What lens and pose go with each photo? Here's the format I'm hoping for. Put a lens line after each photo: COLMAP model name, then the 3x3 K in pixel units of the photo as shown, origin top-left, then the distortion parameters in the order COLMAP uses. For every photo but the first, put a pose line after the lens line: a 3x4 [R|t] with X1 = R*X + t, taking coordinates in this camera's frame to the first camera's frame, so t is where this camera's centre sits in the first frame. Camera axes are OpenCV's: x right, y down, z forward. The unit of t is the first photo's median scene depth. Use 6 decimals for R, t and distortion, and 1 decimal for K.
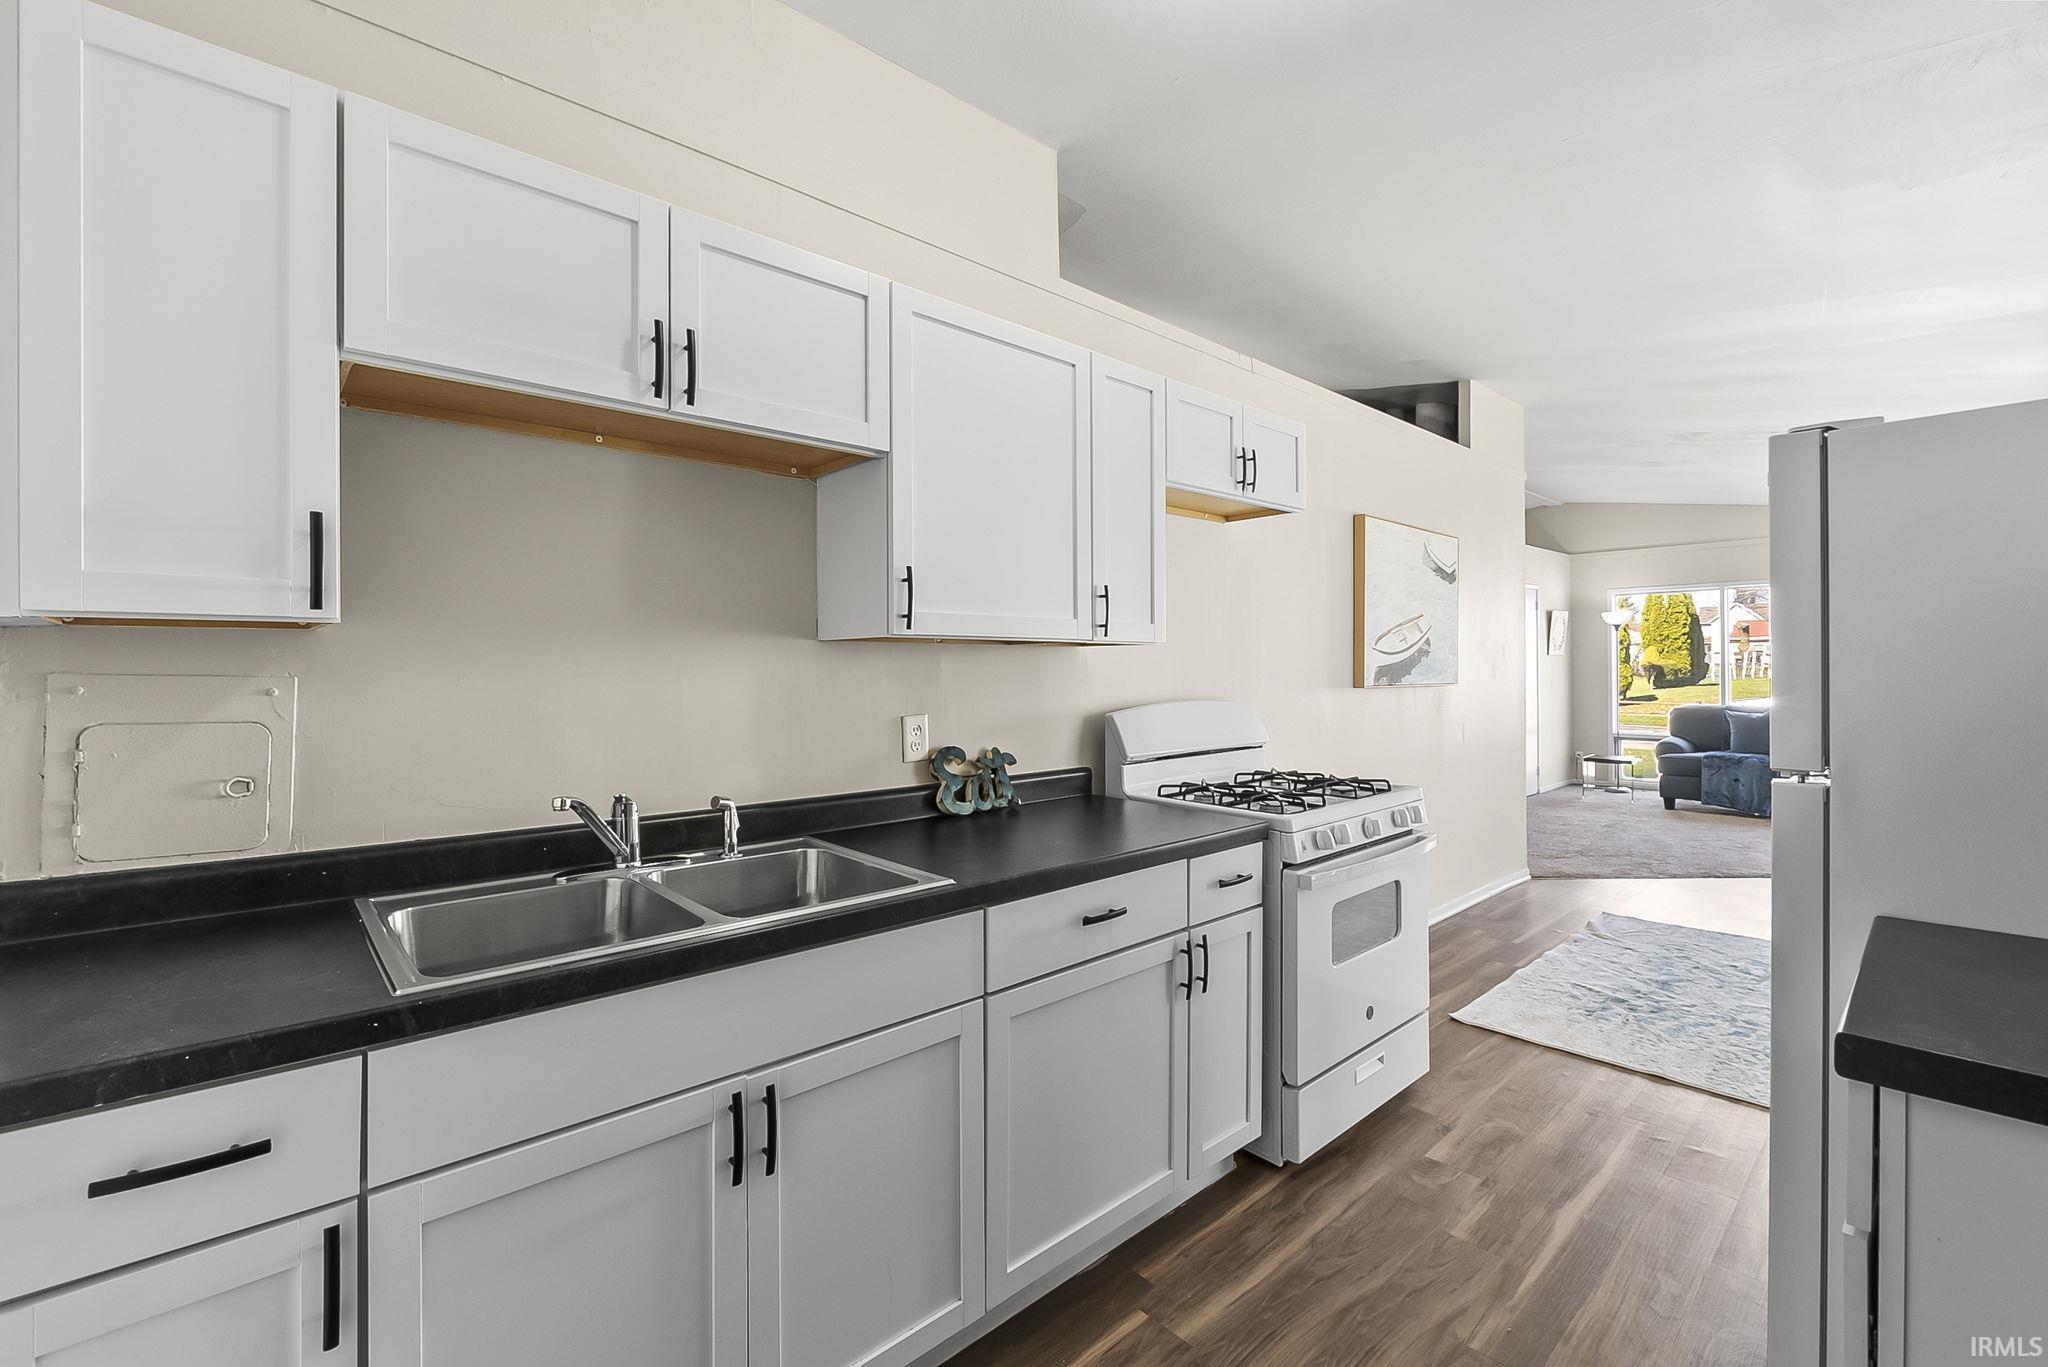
lens RADIAL K [[865.9, 0, 1030.8], [0, 865.9, 671.4], [0, 0, 1]] dist [-0.005923, -0.000493]
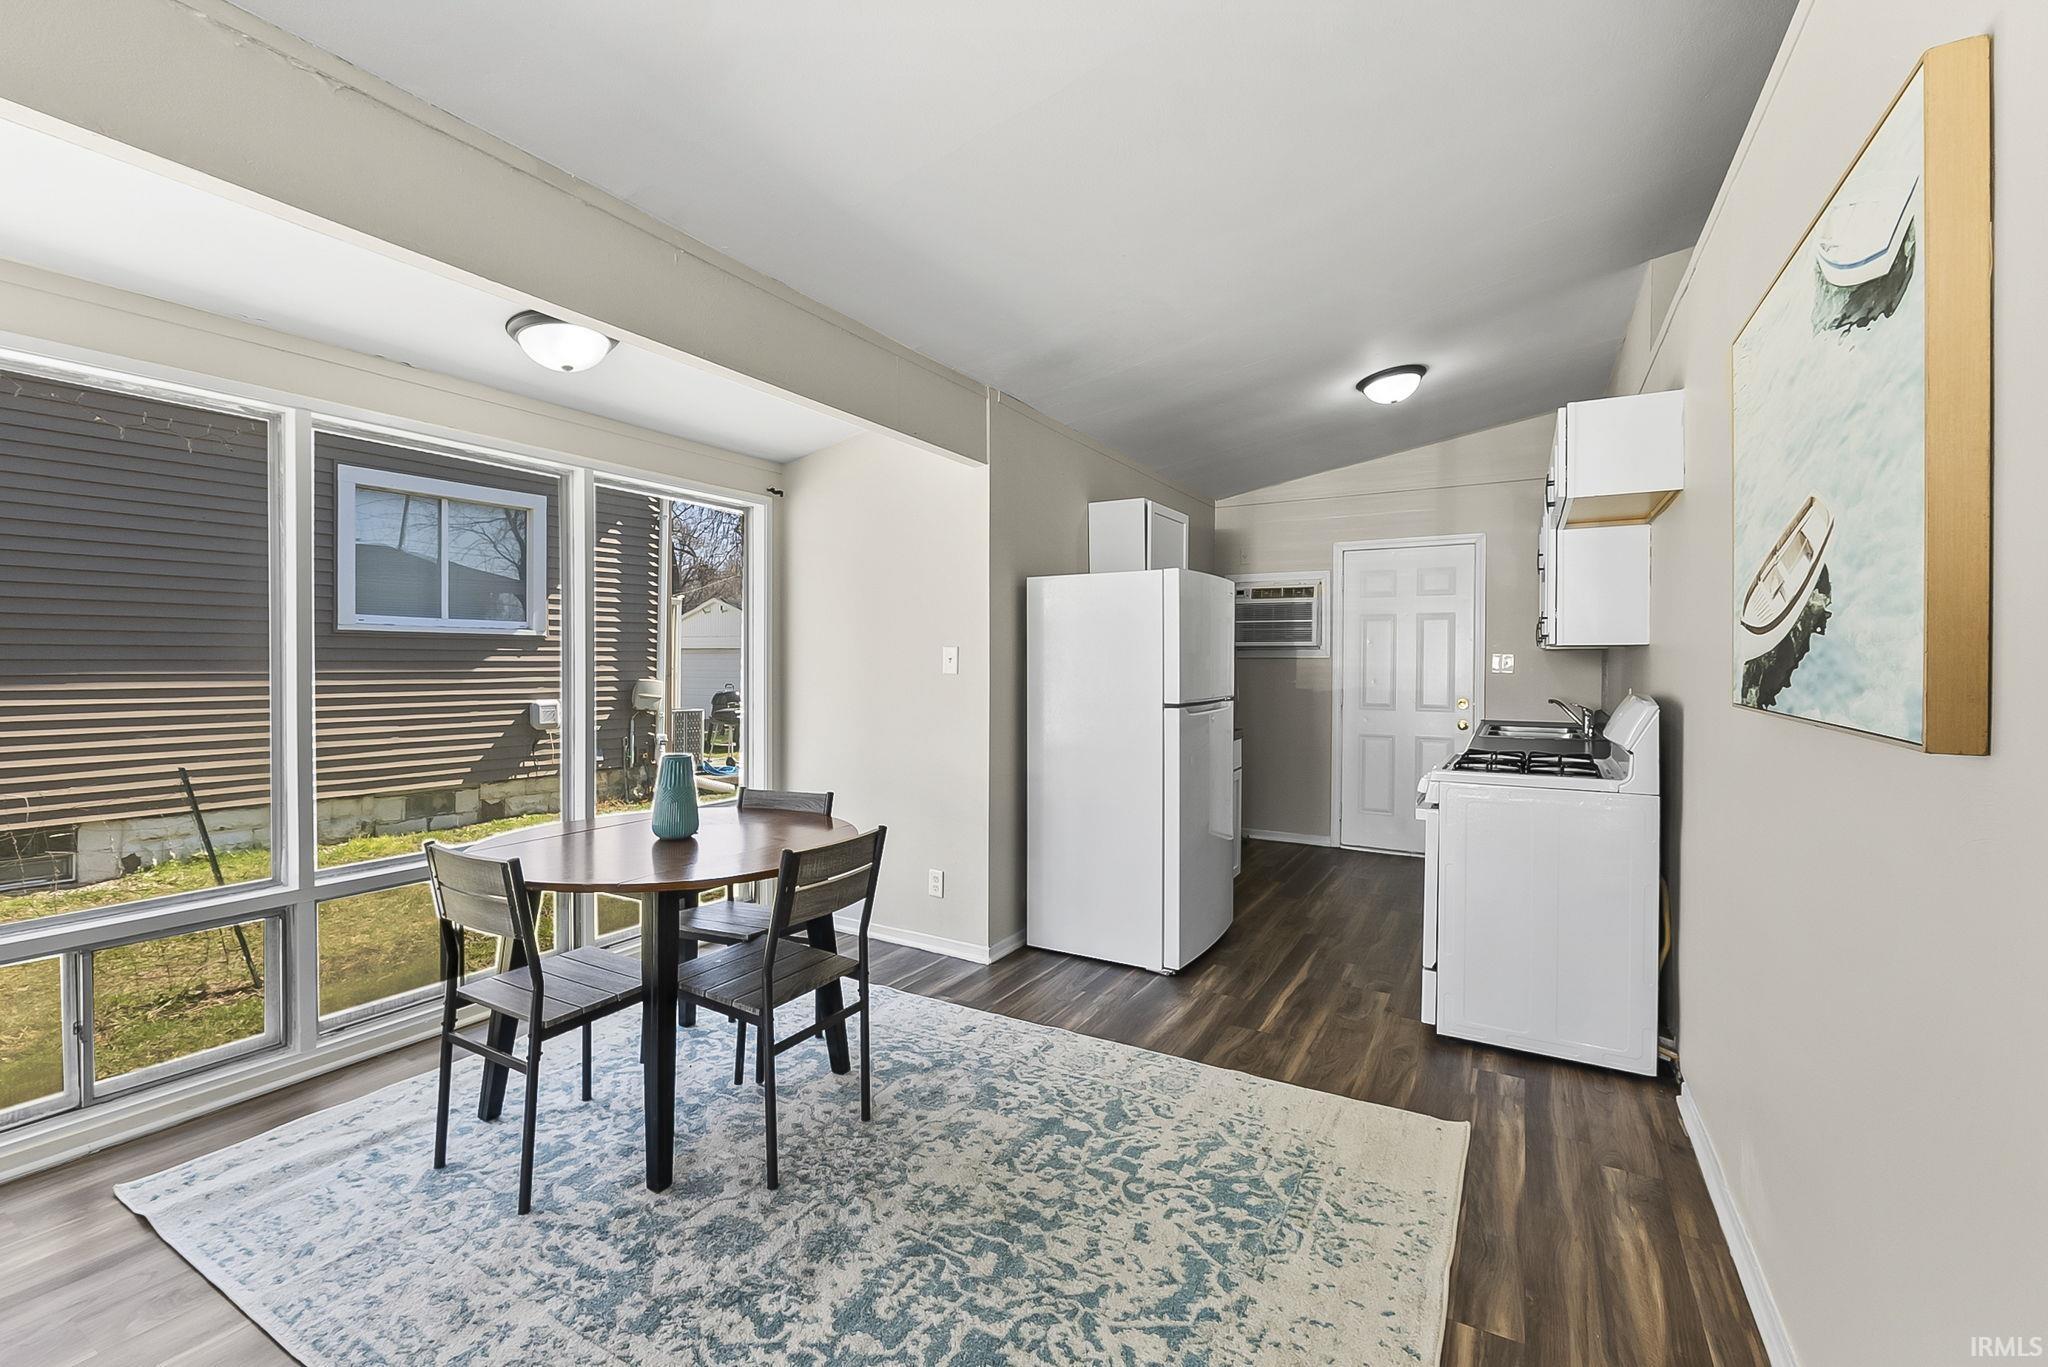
lens RADIAL K [[865.9, 0, 1022.8], [0, 865.9, 668.8], [0, 0, 1]] dist [-0.005923, -0.000493]
pose [[-0.952365, 0.007657, -0.304864, 1.464378], [0.003273, 0.999884, 0.014887, -0.016745], [0.304942, 0.013180, -0.952280, 2.155920]]
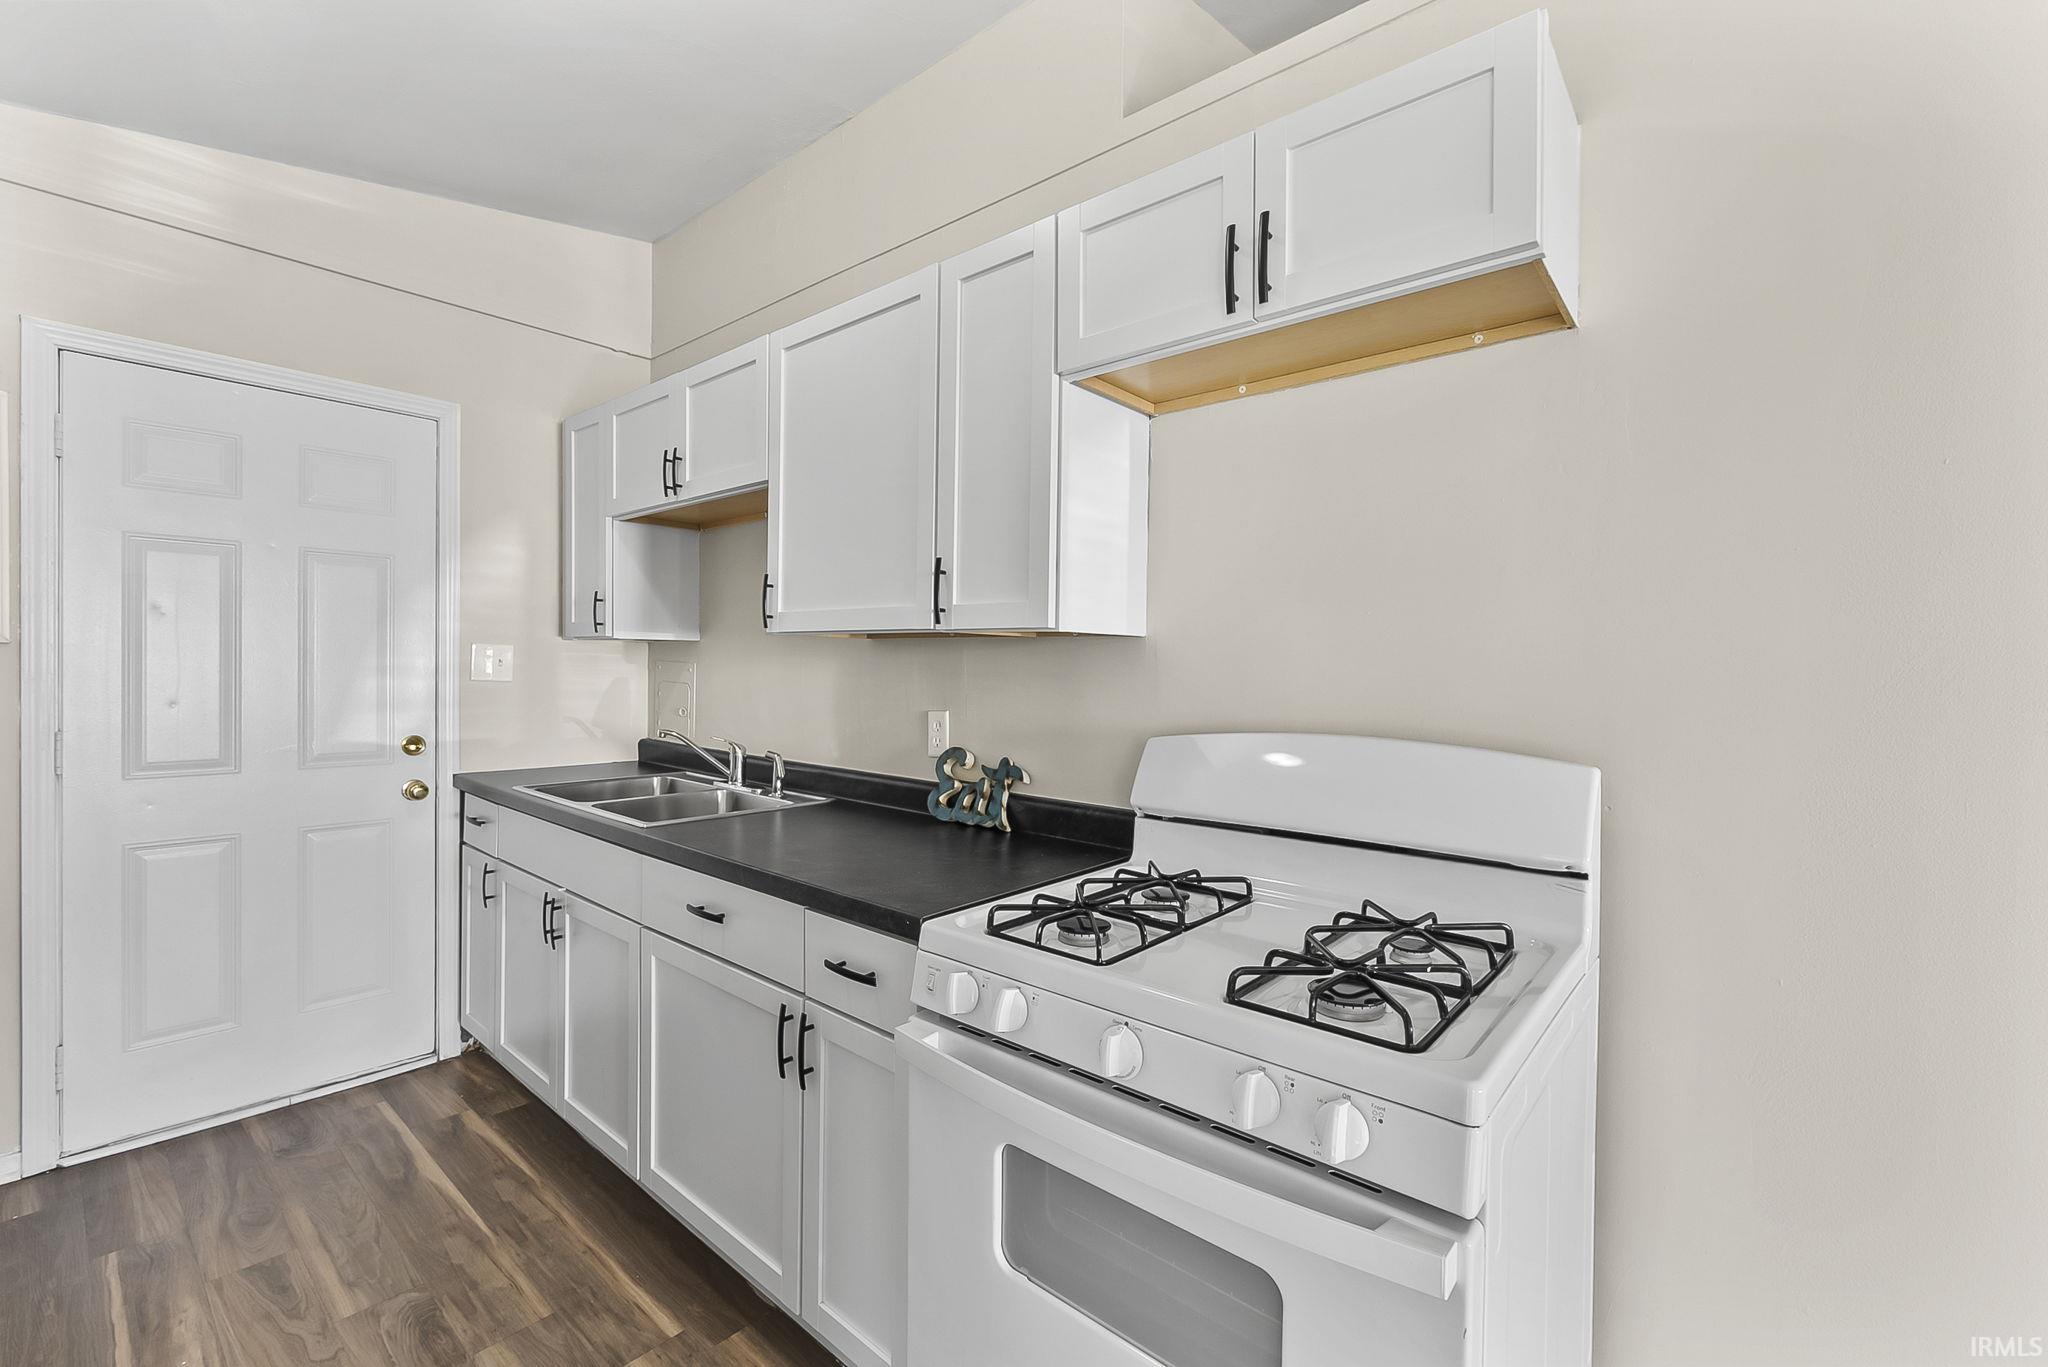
lens RADIAL K [[865.9, 0, 1032.4], [0, 865.9, 669.0], [0, 0, 1]] dist [-0.005923, -0.000493]
pose [[0.127110, 0.014254, -0.991786, 0.832884], [-0.016697, 0.999786, 0.012229, -0.011654], [0.991748, 0.015006, 0.127321, 0.933097]]
